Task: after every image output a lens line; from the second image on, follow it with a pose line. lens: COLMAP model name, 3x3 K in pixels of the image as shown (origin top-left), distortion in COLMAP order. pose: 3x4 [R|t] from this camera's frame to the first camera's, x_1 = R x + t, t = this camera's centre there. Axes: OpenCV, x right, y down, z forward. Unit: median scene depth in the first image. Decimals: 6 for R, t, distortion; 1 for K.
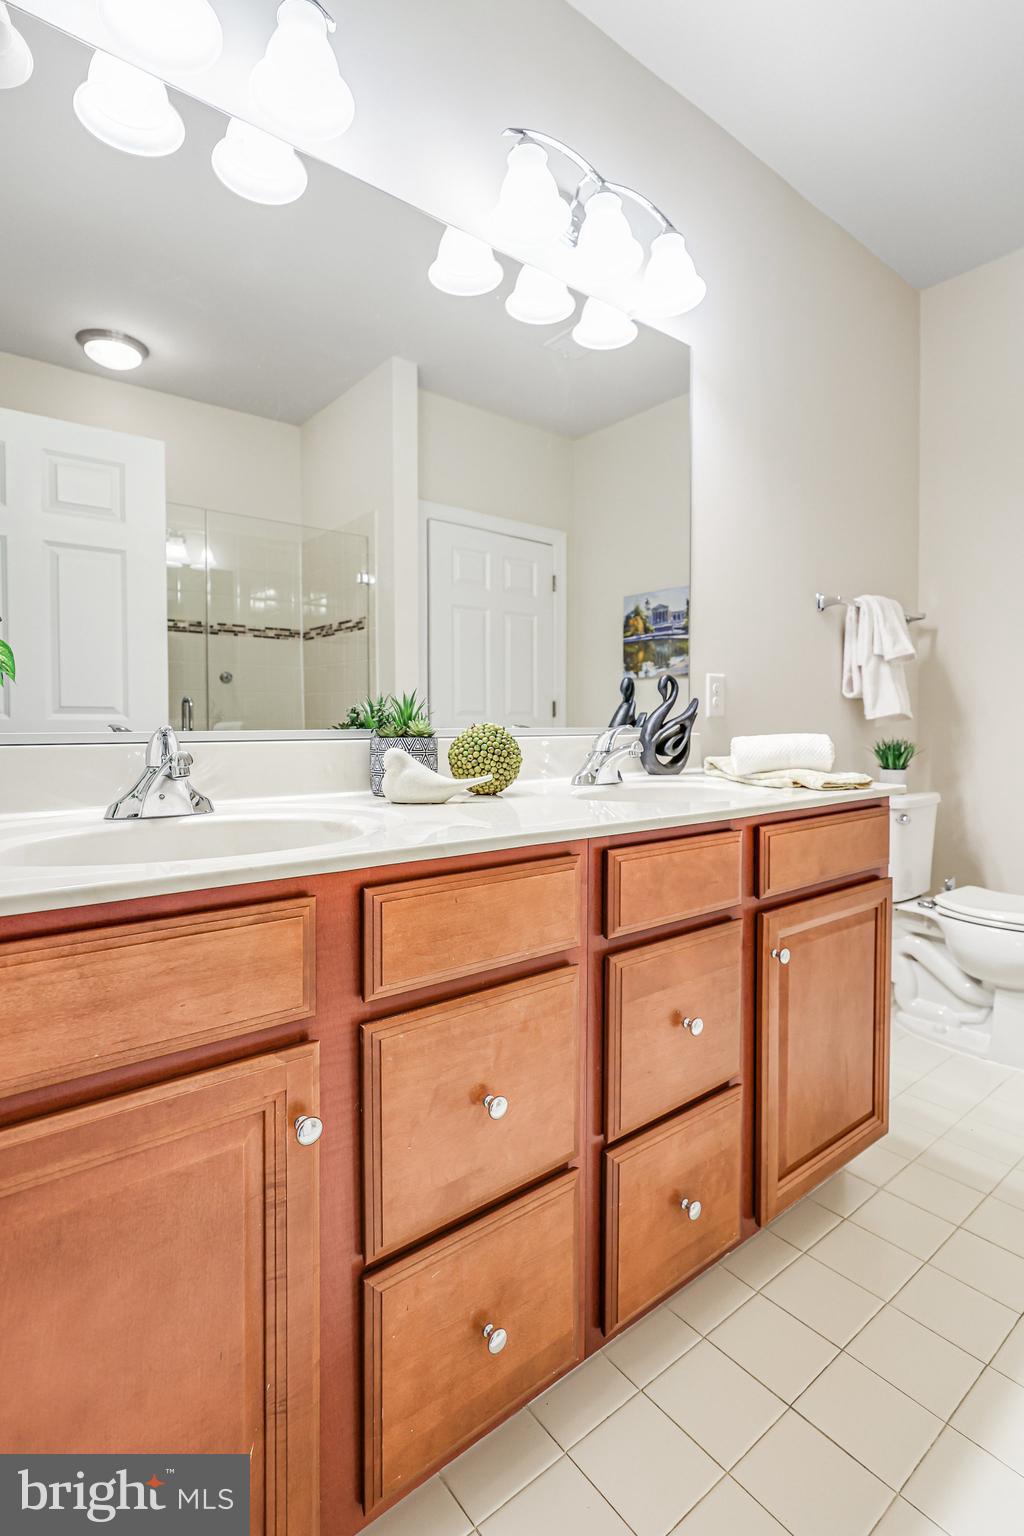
lens RADIAL K [[719.5, 0, 503.3], [0, 719.5, 765.9], [0, 0, 1]] dist [0.001285, 0.000799]
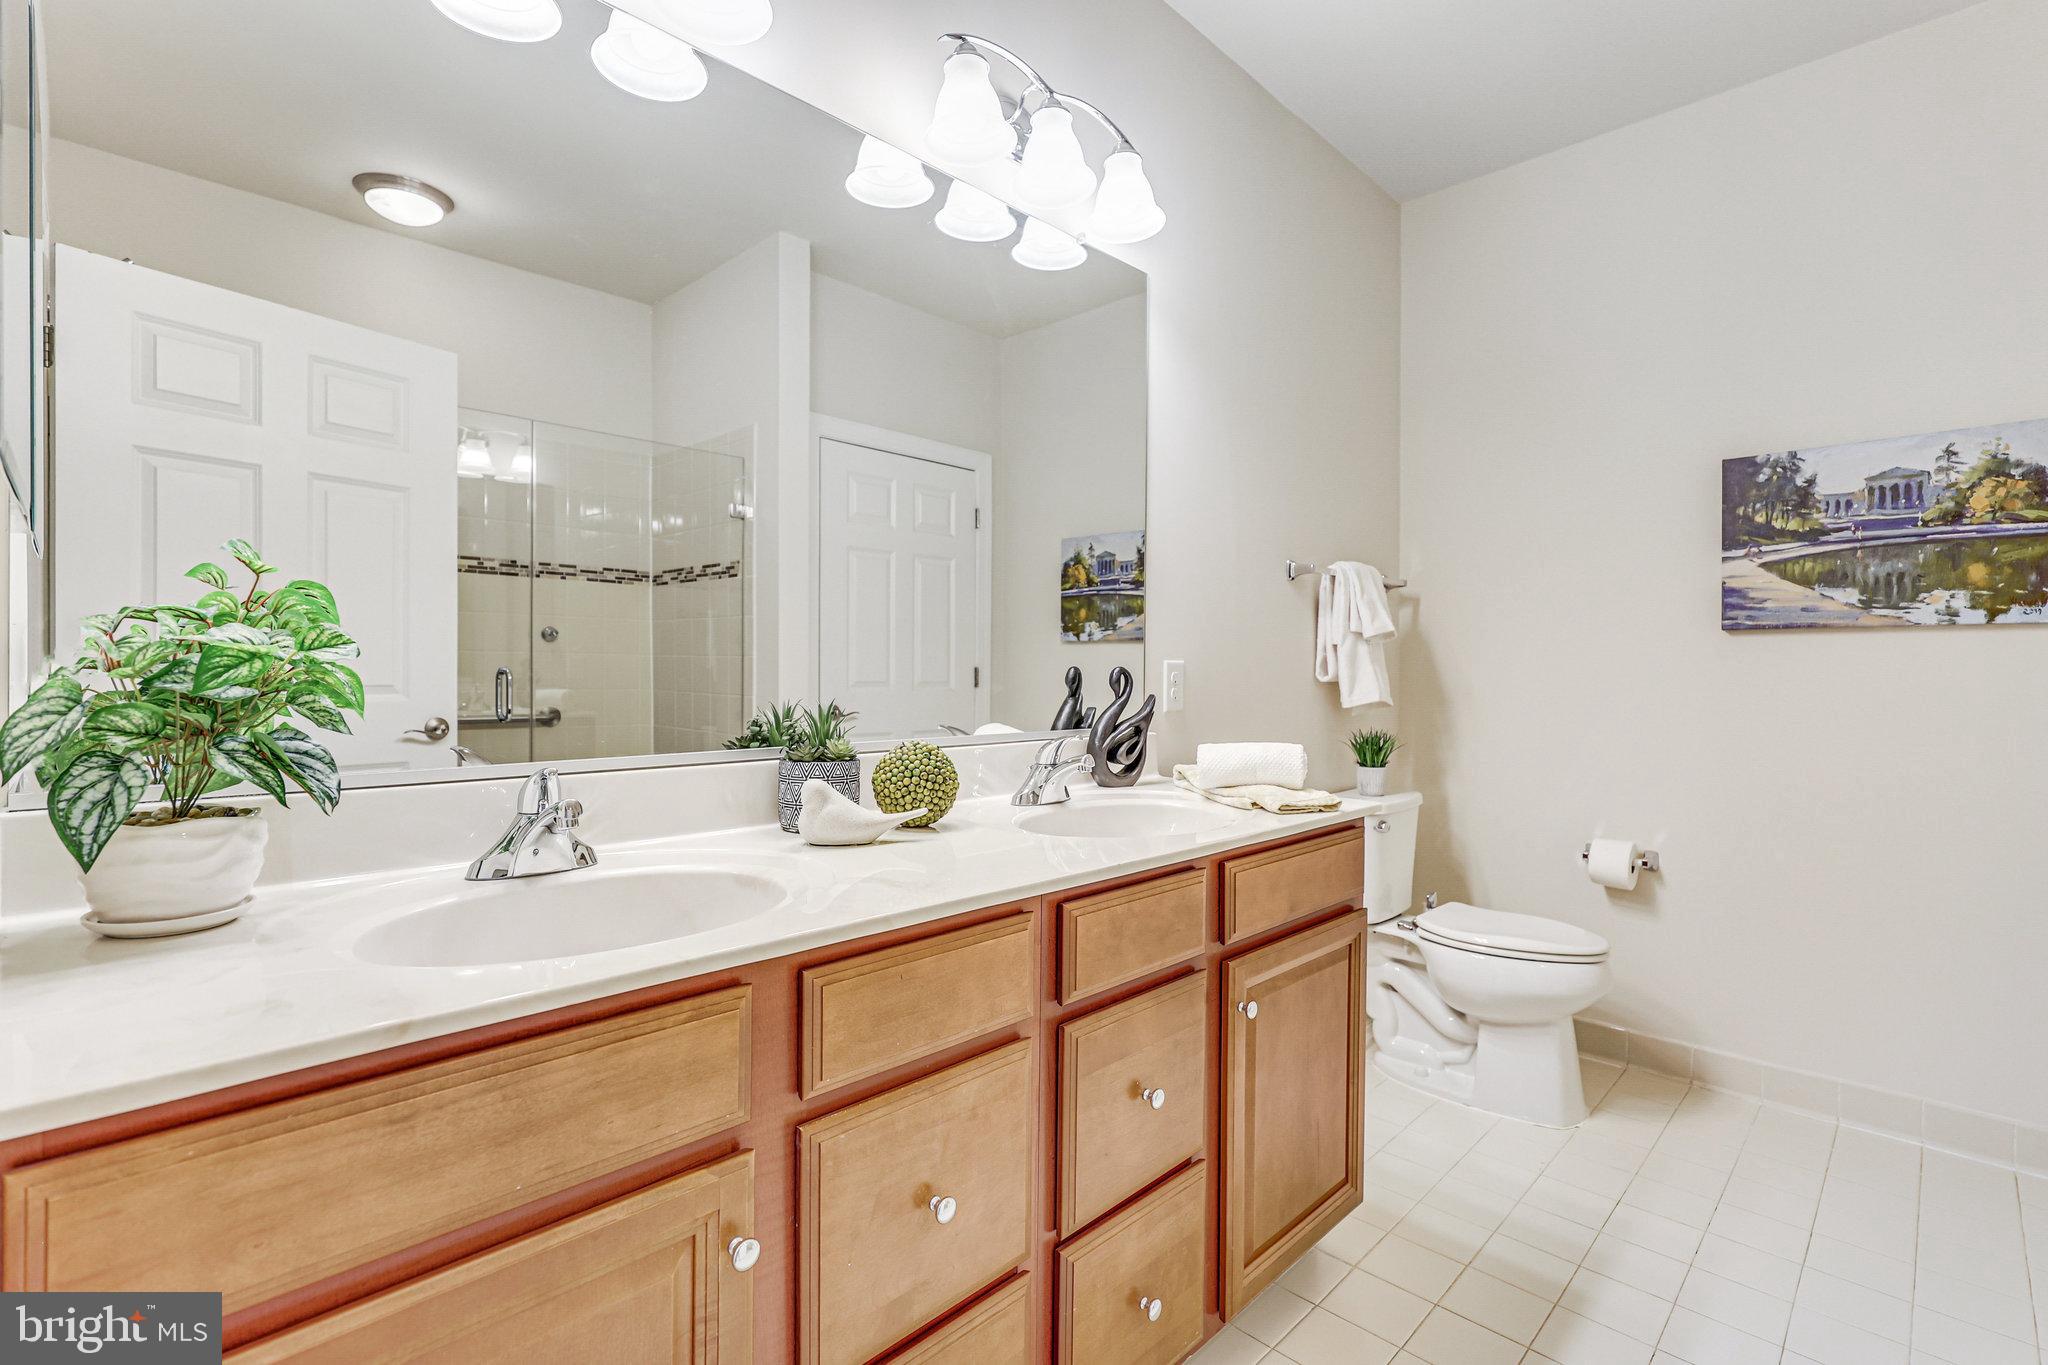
lens RADIAL K [[947.3, 0, 1024.0], [0, 947.3, 682.5], [0, 0, 1]] dist [0.002958, 0.000496]
pose [[0.990344, 0.016303, 0.137670, -0.056178], [-0.011399, 0.999275, -0.036335, -0.093154], [-0.138162, 0.034415, 0.989812, -0.136177]]
